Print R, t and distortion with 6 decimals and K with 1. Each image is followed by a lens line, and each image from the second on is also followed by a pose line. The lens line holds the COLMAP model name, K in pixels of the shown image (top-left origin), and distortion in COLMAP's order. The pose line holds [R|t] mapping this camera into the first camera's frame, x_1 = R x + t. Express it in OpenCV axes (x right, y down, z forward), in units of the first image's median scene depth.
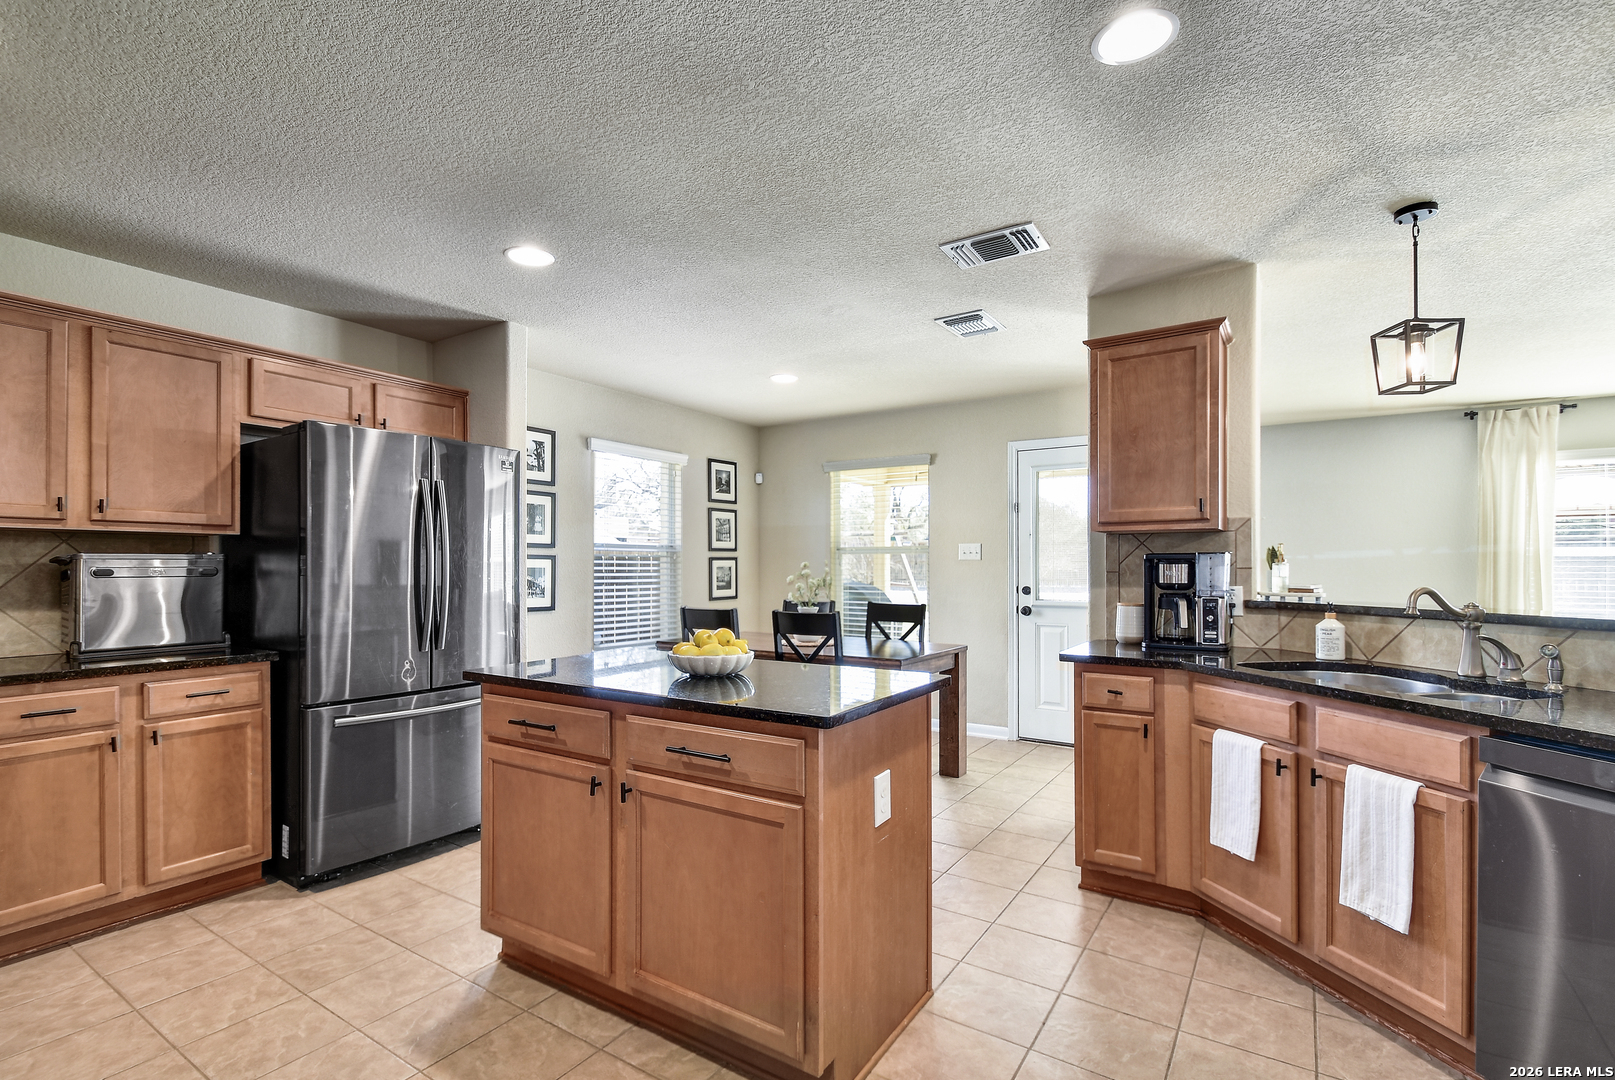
lens RADIAL K [[747.2, 0, 803.6], [0, 747.2, 565.9], [0, 0, 1]] dist [0.031767, -0.023955]
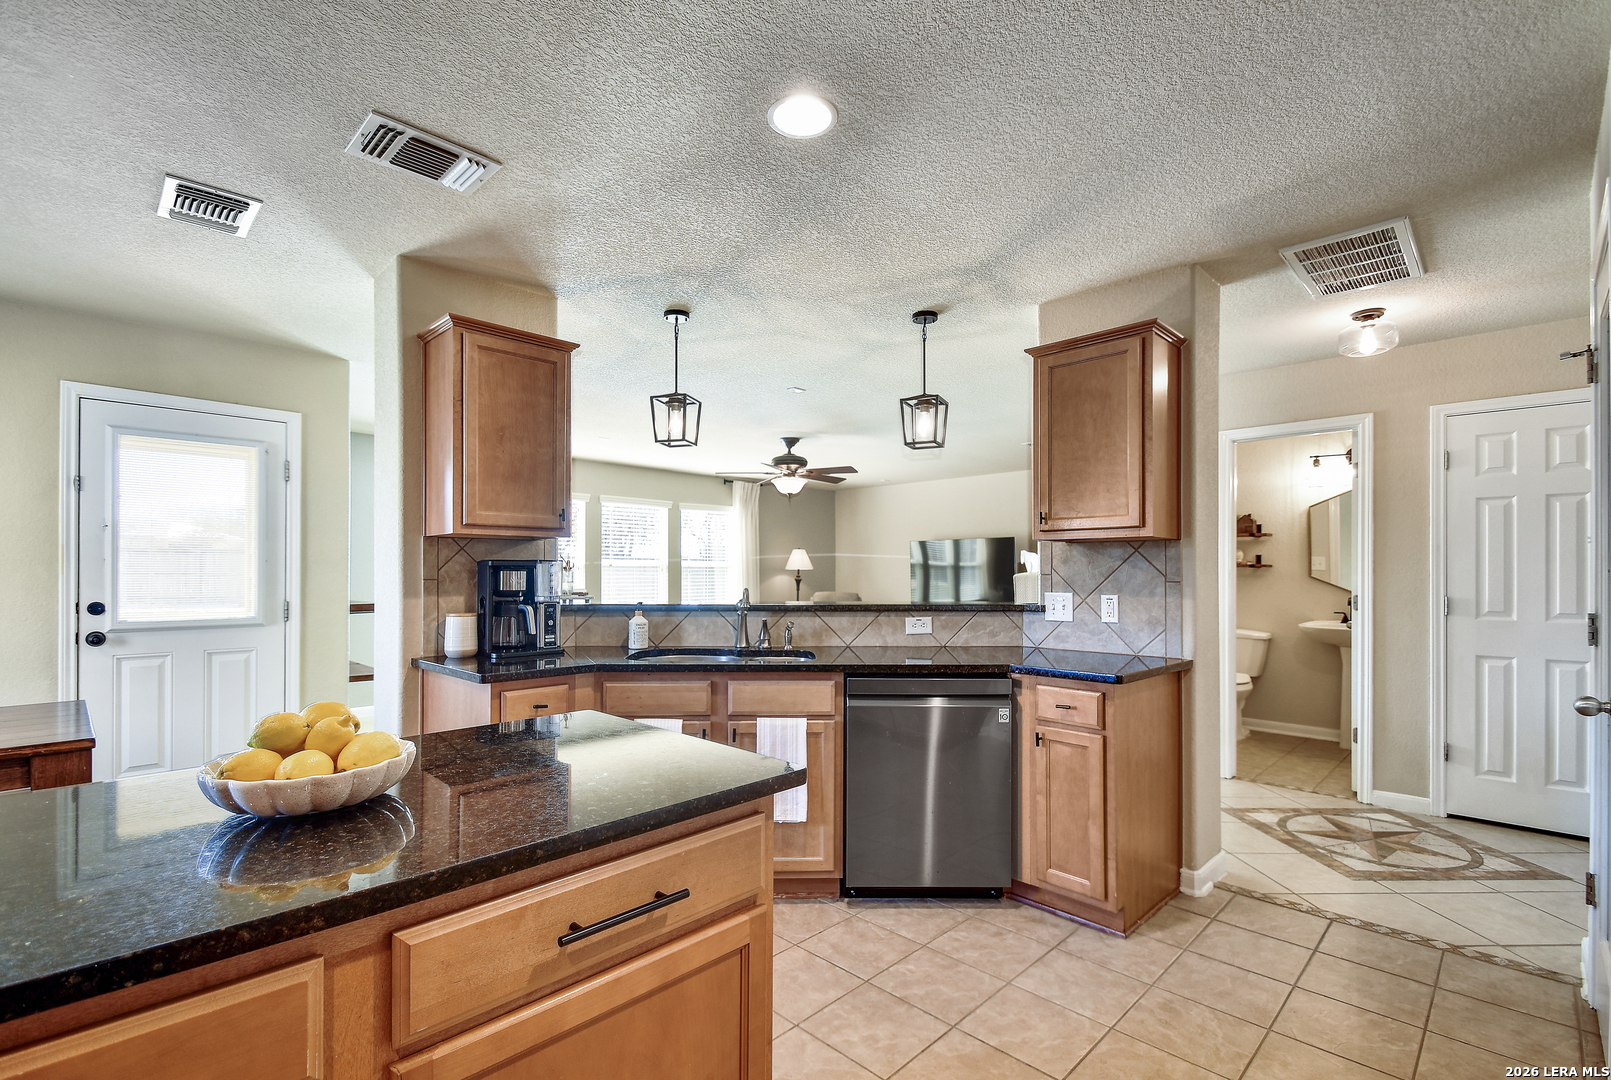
lens RADIAL K [[733.9, 0, 777.7], [0, 733.9, 568.3], [0, 0, 1]] dist [0.023228, 0.000020]
pose [[0.209110, 0.006536, 0.977870, -0.401440], [-0.002926, 0.999977, -0.006058, -0.001359], [-0.977888, -0.001594, 0.209124, 0.477725]]
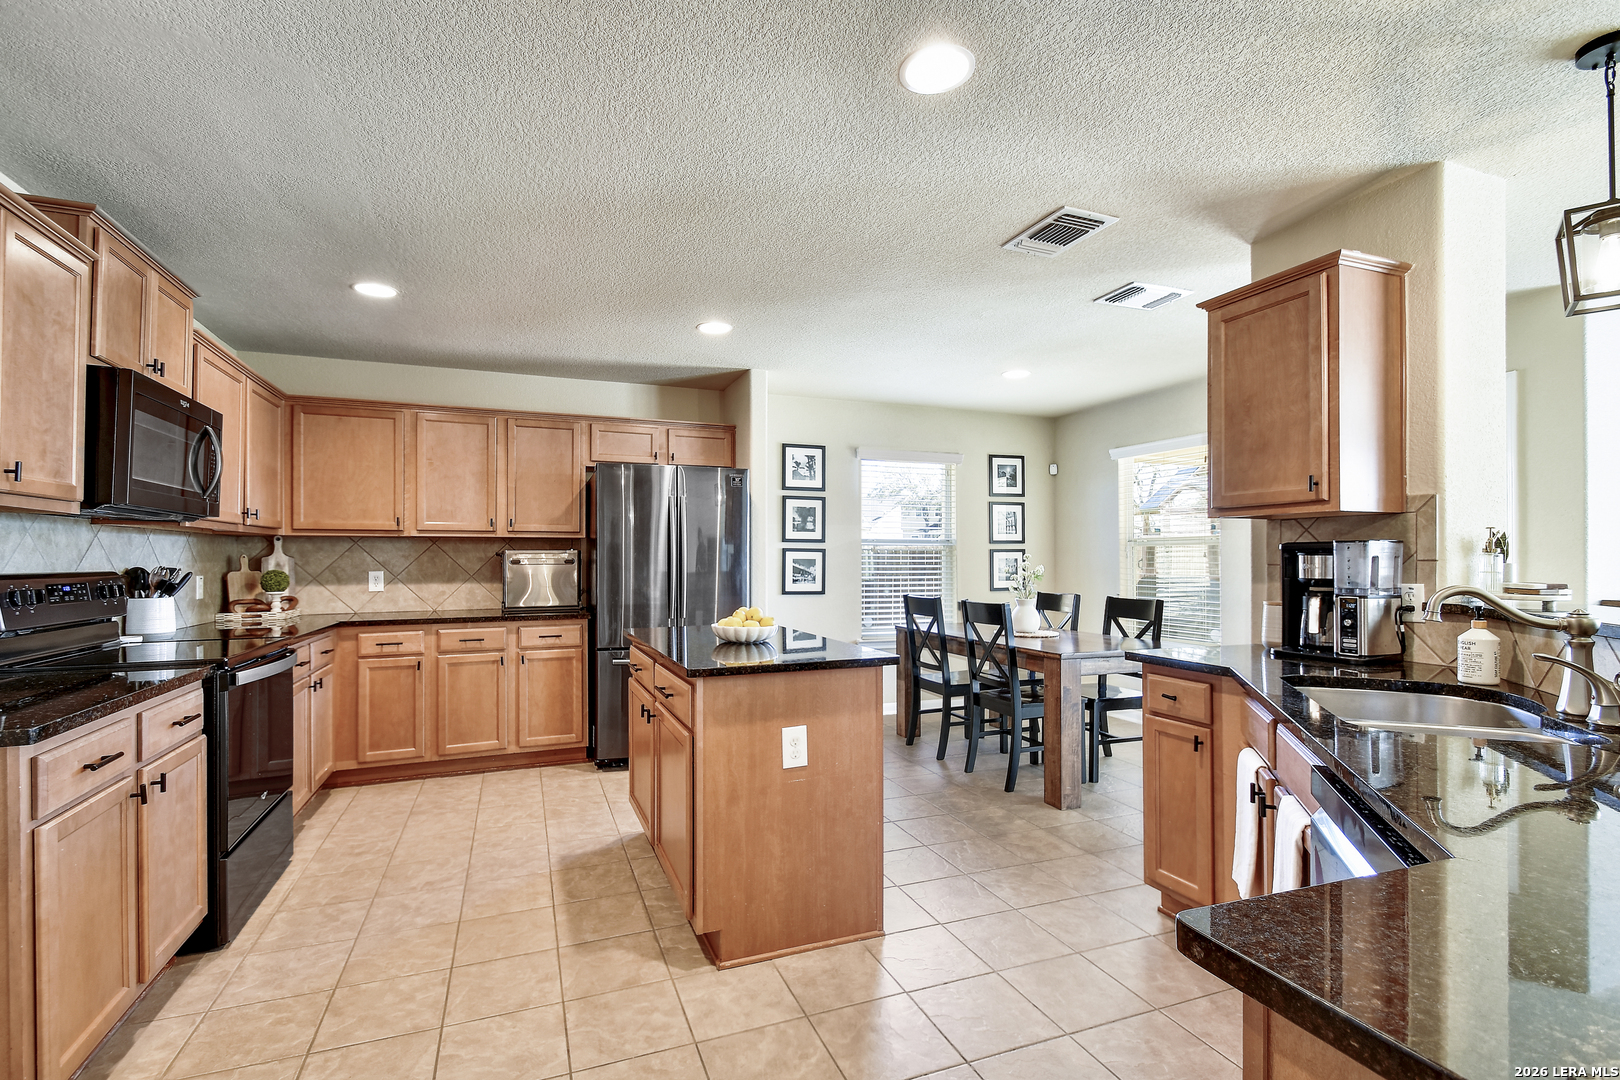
lens RADIAL K [[741.7, 0, 799.5], [0, 741.7, 556.1], [0, 0, 1]] dist [0.001311, -0.000236]
pose [[0.811905, -0.001359, -0.583788, 0.530632], [-0.000058, 0.999997, -0.002409, 0.000607], [0.583790, 0.001990, 0.811902, 0.014421]]
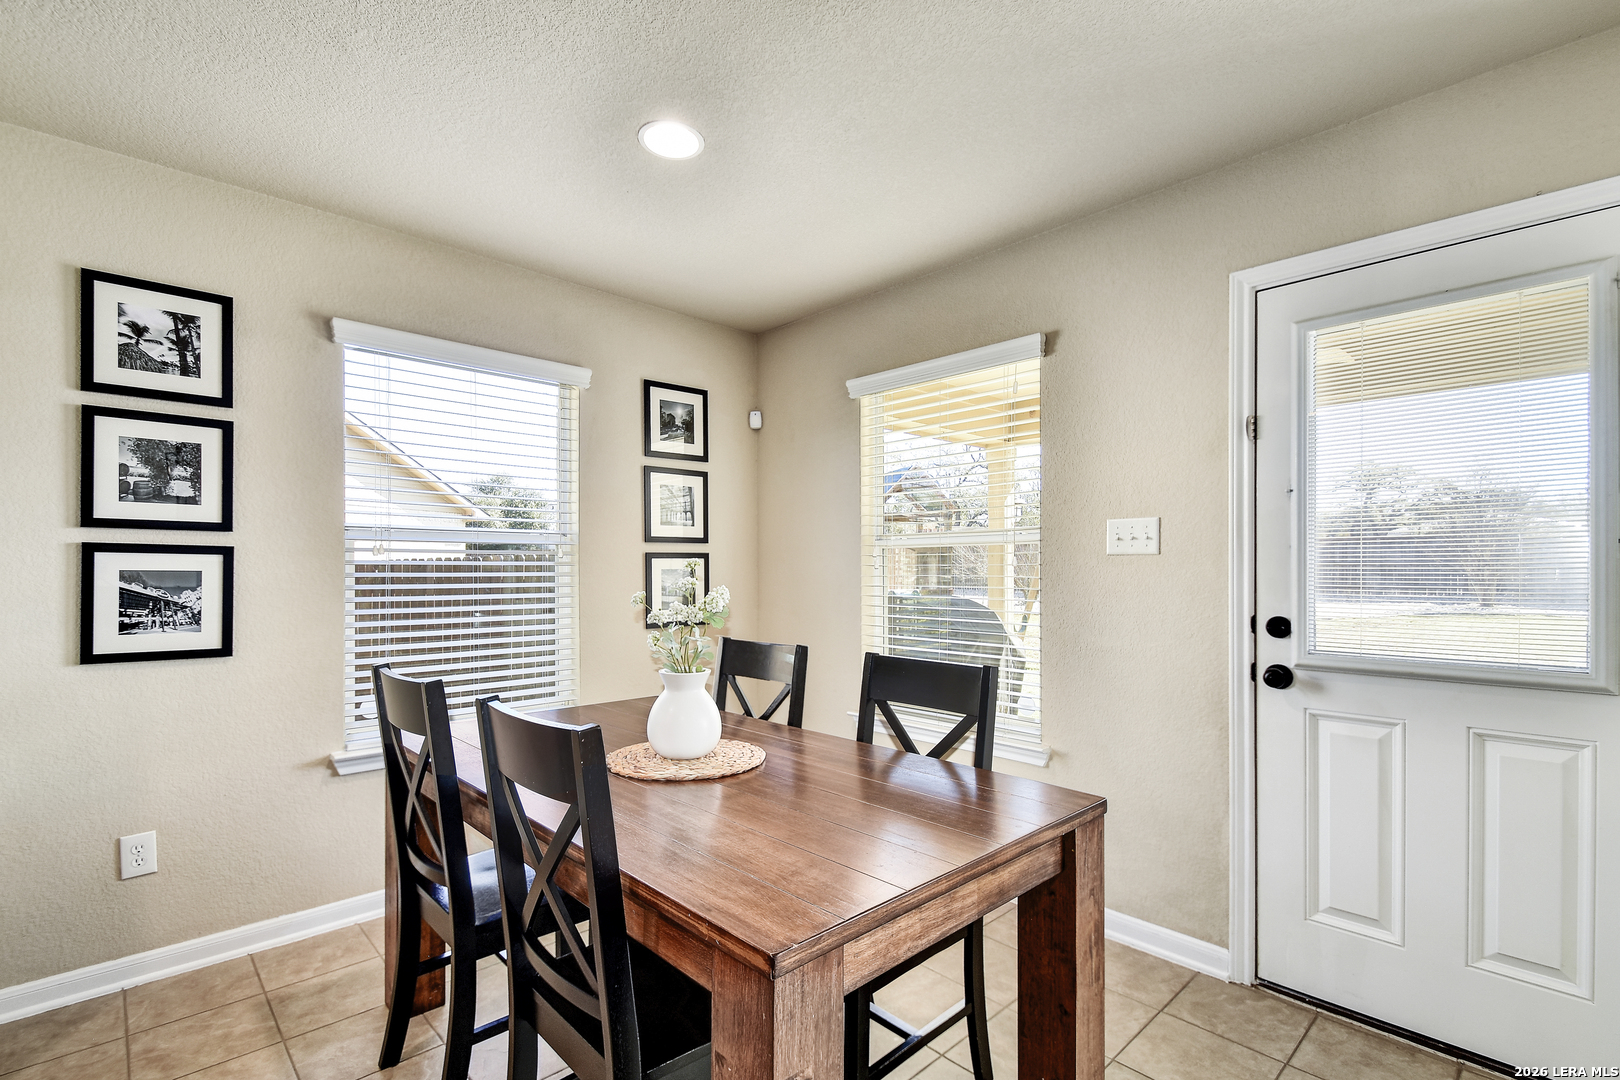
lens RADIAL K [[732.1, 0, 806.3], [0, 732.1, 568.5], [0, 0, 1]] dist [0.000824, -0.000756]
pose [[0.973662, -0.000683, -0.227996, 0.245053], [0.000430, 0.999999, -0.001158, 0.002390], [0.227996, 0.001030, 0.973661, 0.983298]]
